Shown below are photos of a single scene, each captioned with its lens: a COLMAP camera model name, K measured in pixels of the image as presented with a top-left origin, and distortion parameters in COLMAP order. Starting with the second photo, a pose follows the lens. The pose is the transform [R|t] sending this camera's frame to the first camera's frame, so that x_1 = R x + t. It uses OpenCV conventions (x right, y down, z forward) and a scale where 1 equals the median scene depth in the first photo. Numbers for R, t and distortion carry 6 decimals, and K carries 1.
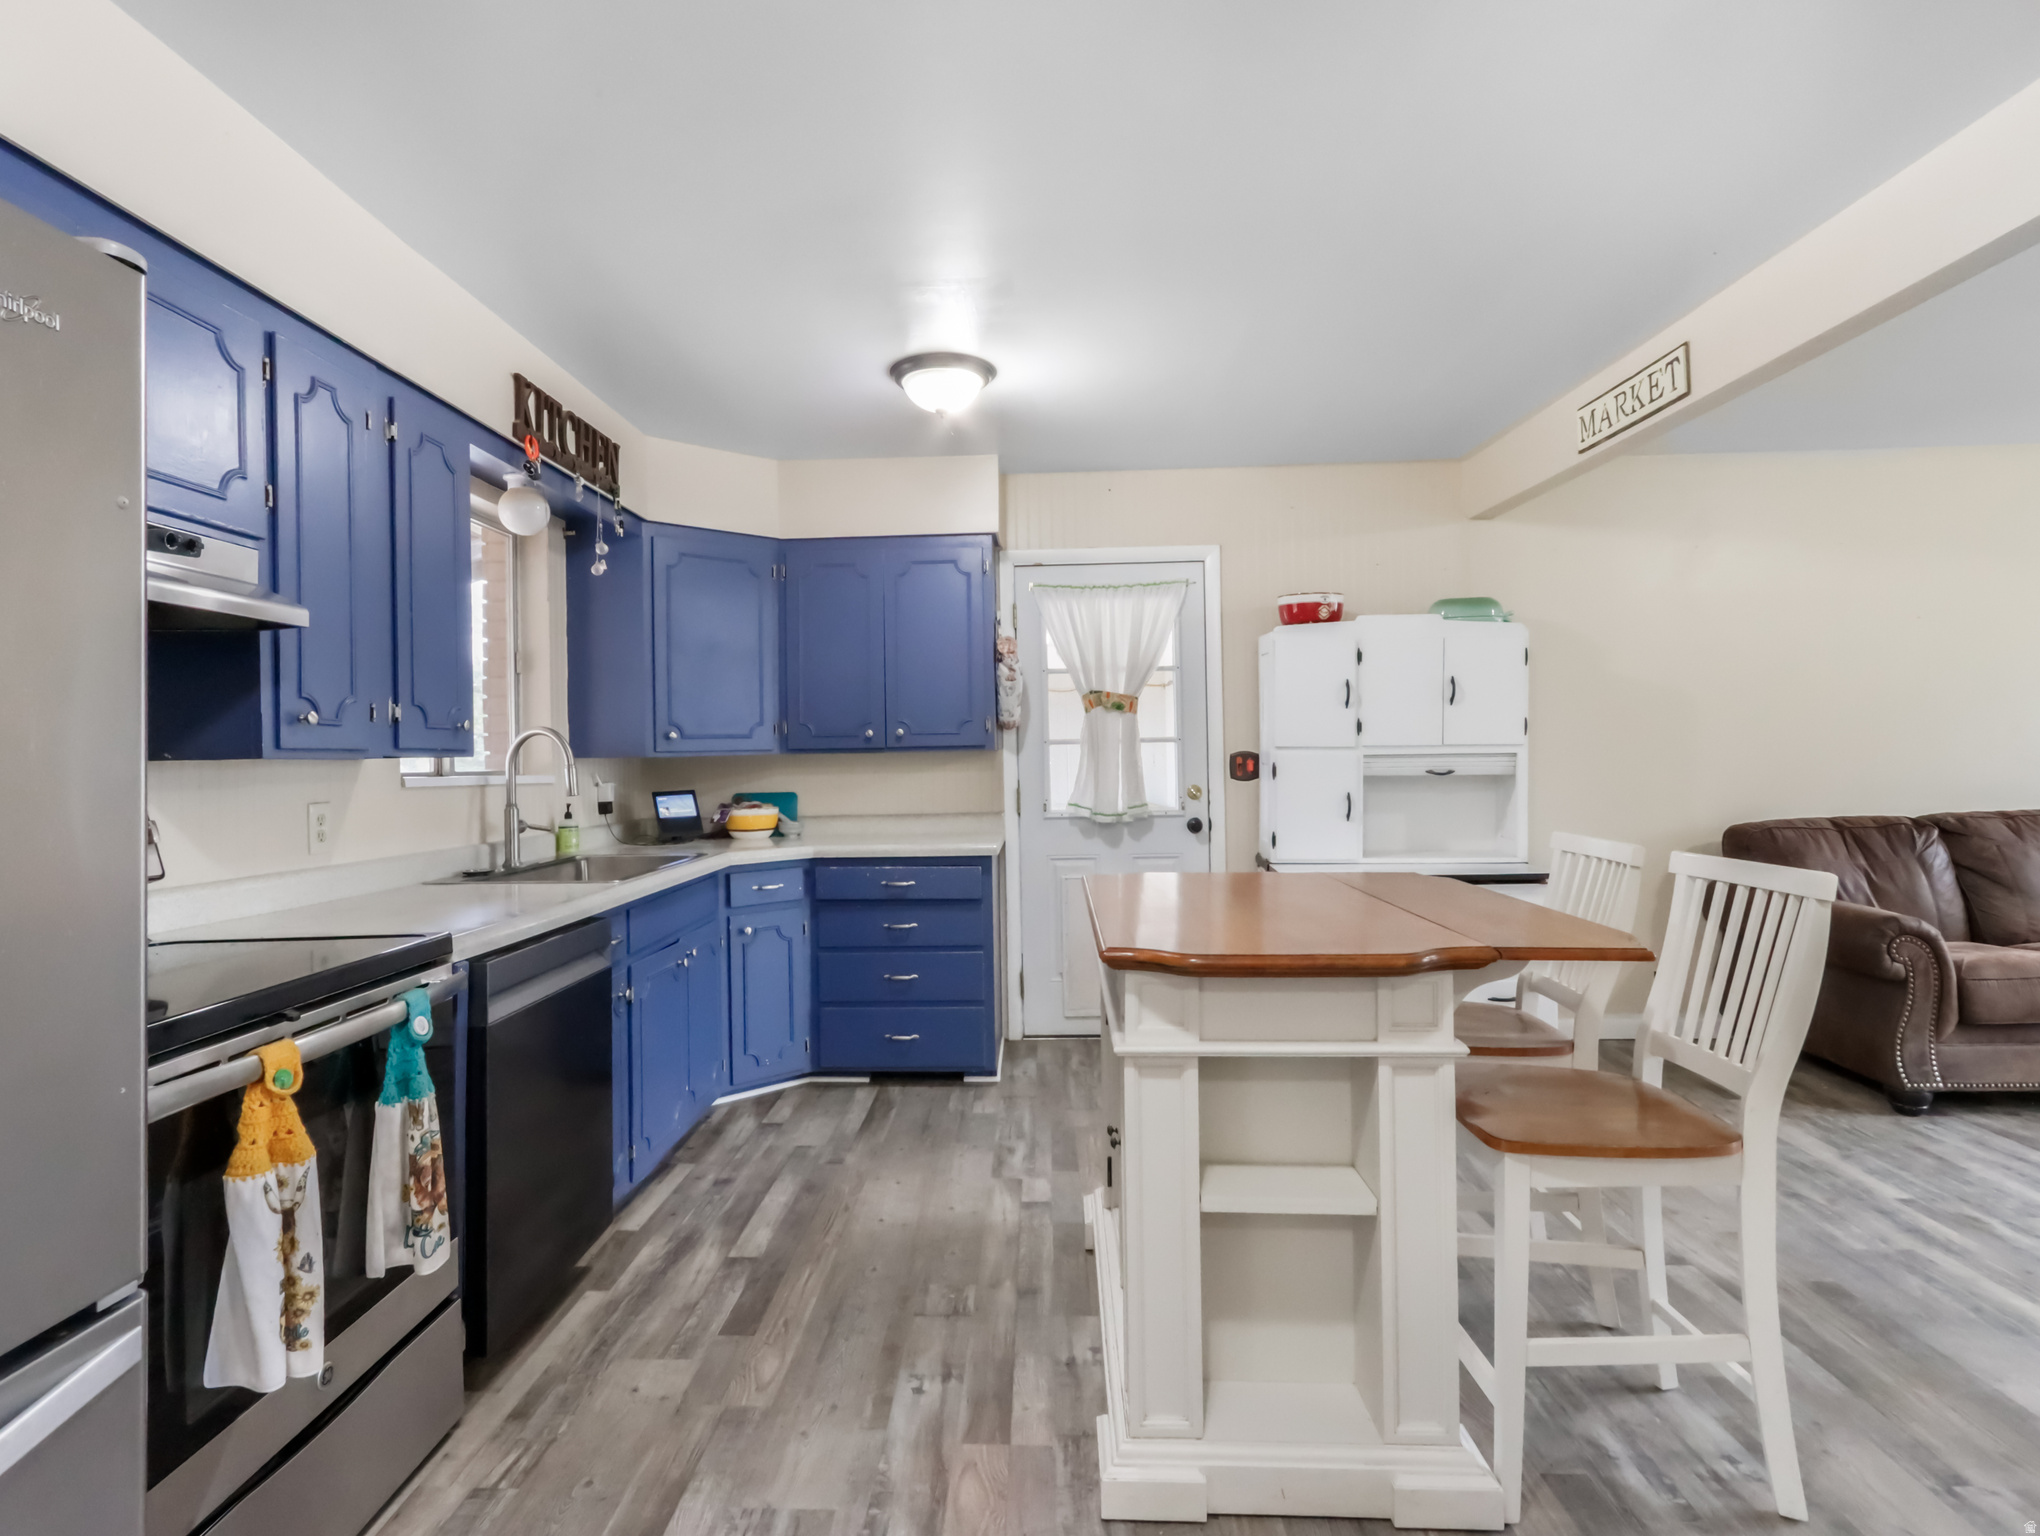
lens RADIAL K [[1076.7, 0, 1002.6], [0, 1076.7, 756.7], [0, 0, 1]] dist [0.000131, 0.001013]
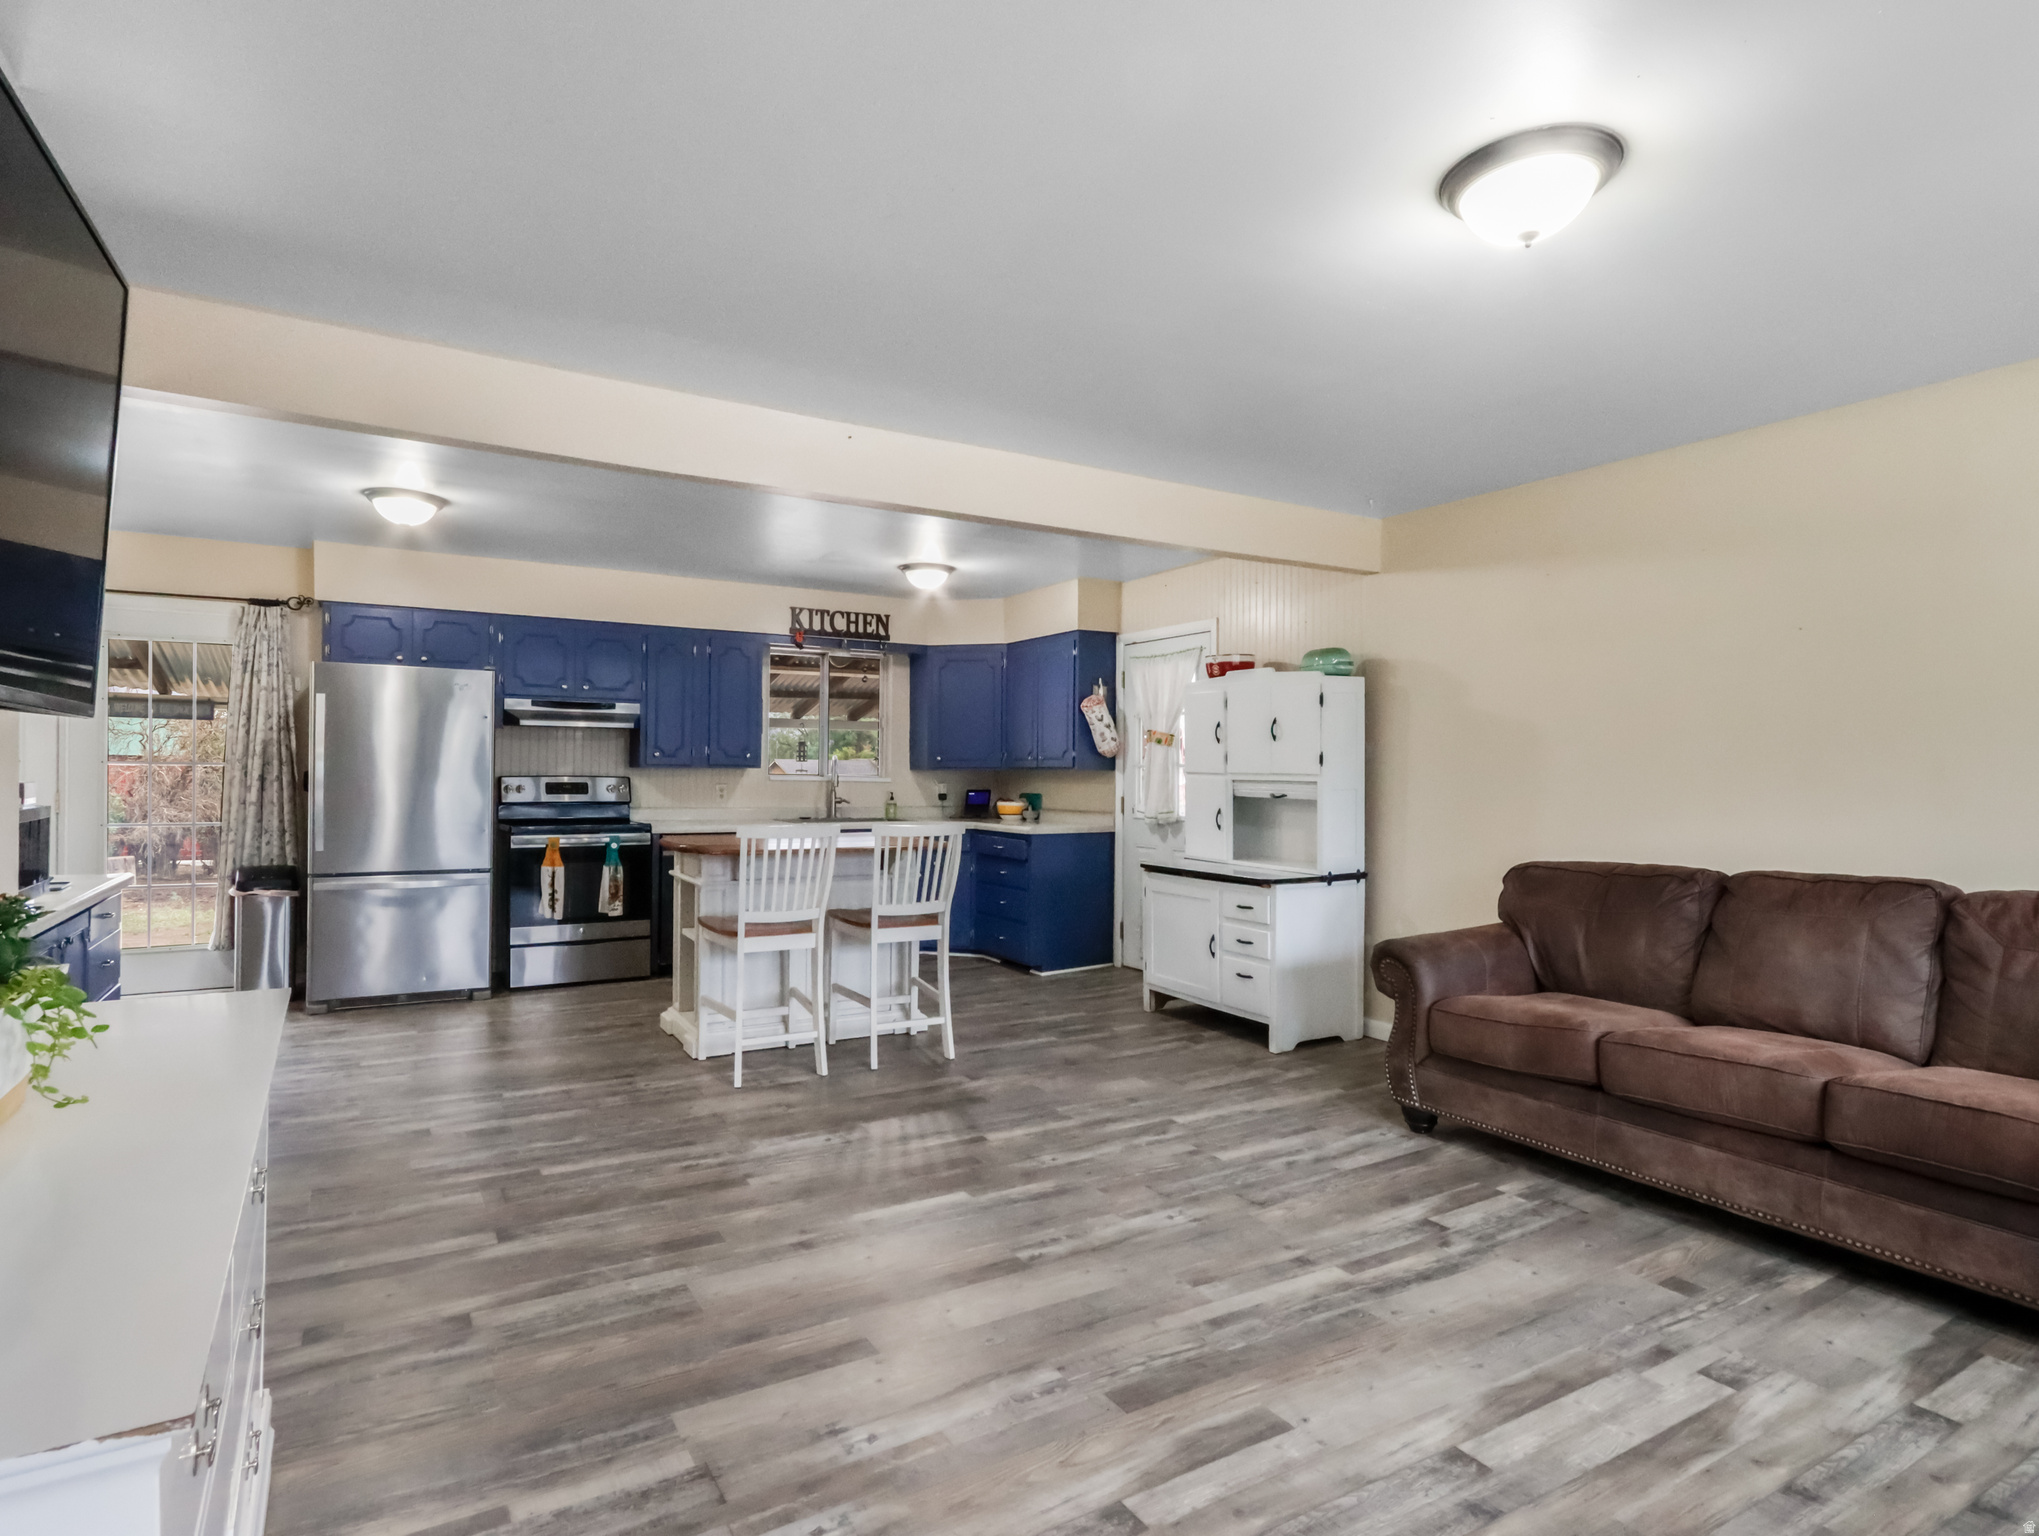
lens RADIAL K [[1080.5, 0, 1006.3], [0, 1080.5, 779.5], [0, 0, 1]] dist [0.000624, 0.002486]
pose [[0.545079, 0.027776, -0.837924, 1.408149], [-0.018470, 0.999606, 0.021121, -0.026943], [0.838181, 0.003963, 0.545378, 0.075435]]
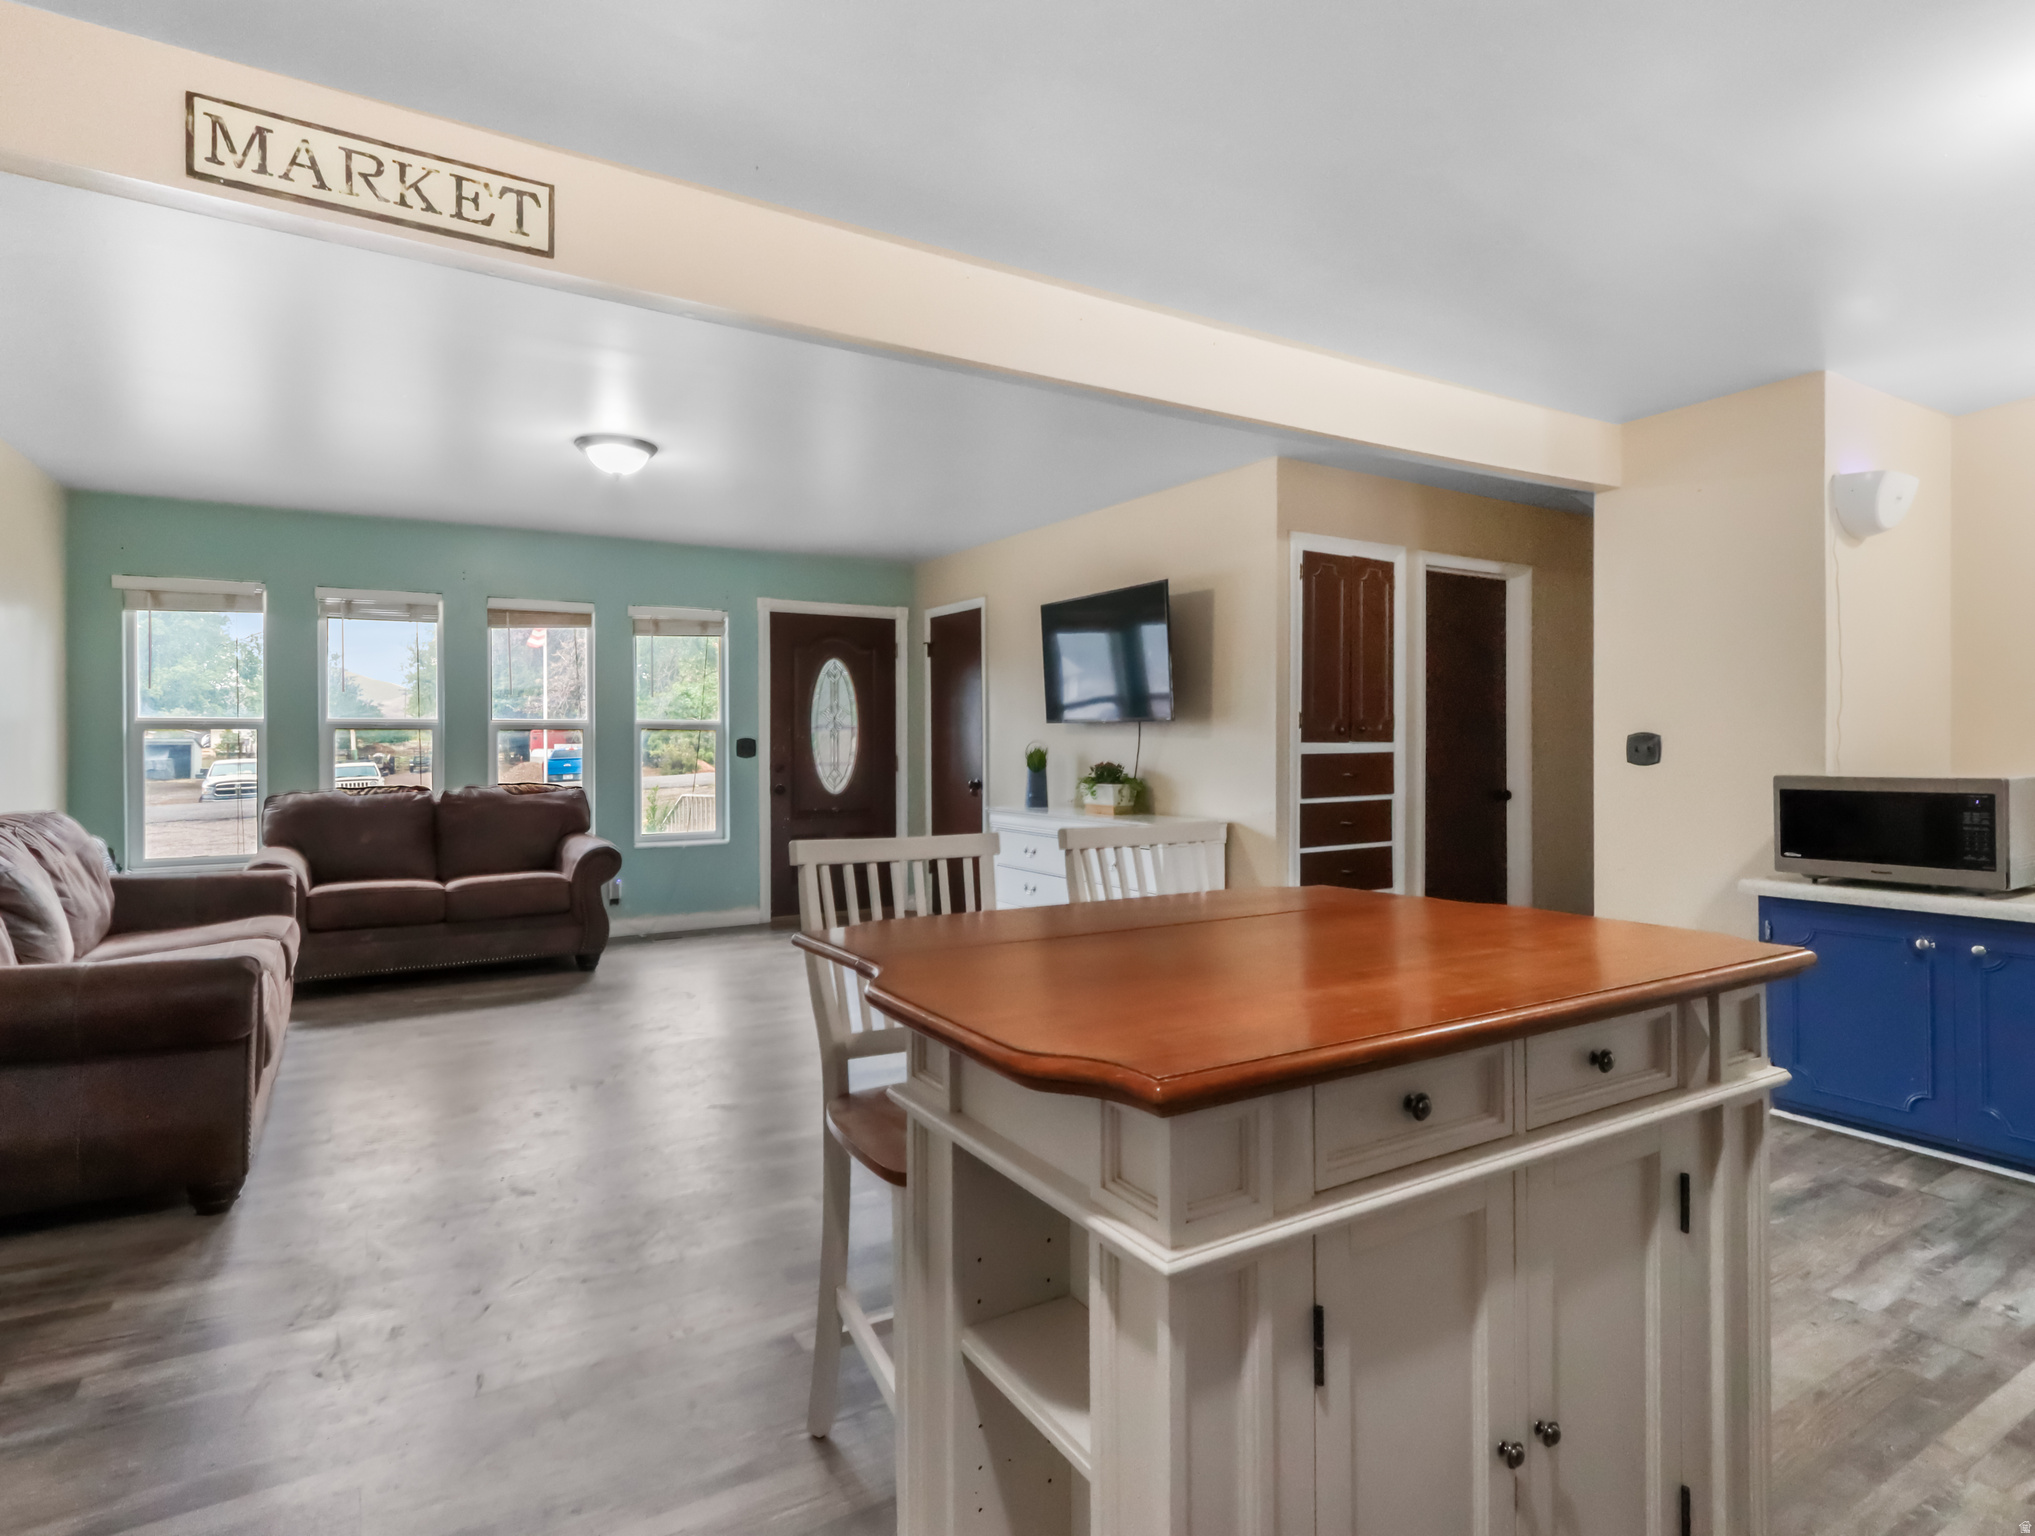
lens RADIAL K [[1074.1, 0, 1000.2], [0, 1074.1, 756.8], [0, 0, 1]] dist [0.000131, 0.001013]
pose [[-0.543756, 0.012936, 0.839144, -0.118426], [0.010863, 0.999906, -0.008375, 0.014972], [-0.839173, 0.004562, -0.543845, 0.892088]]
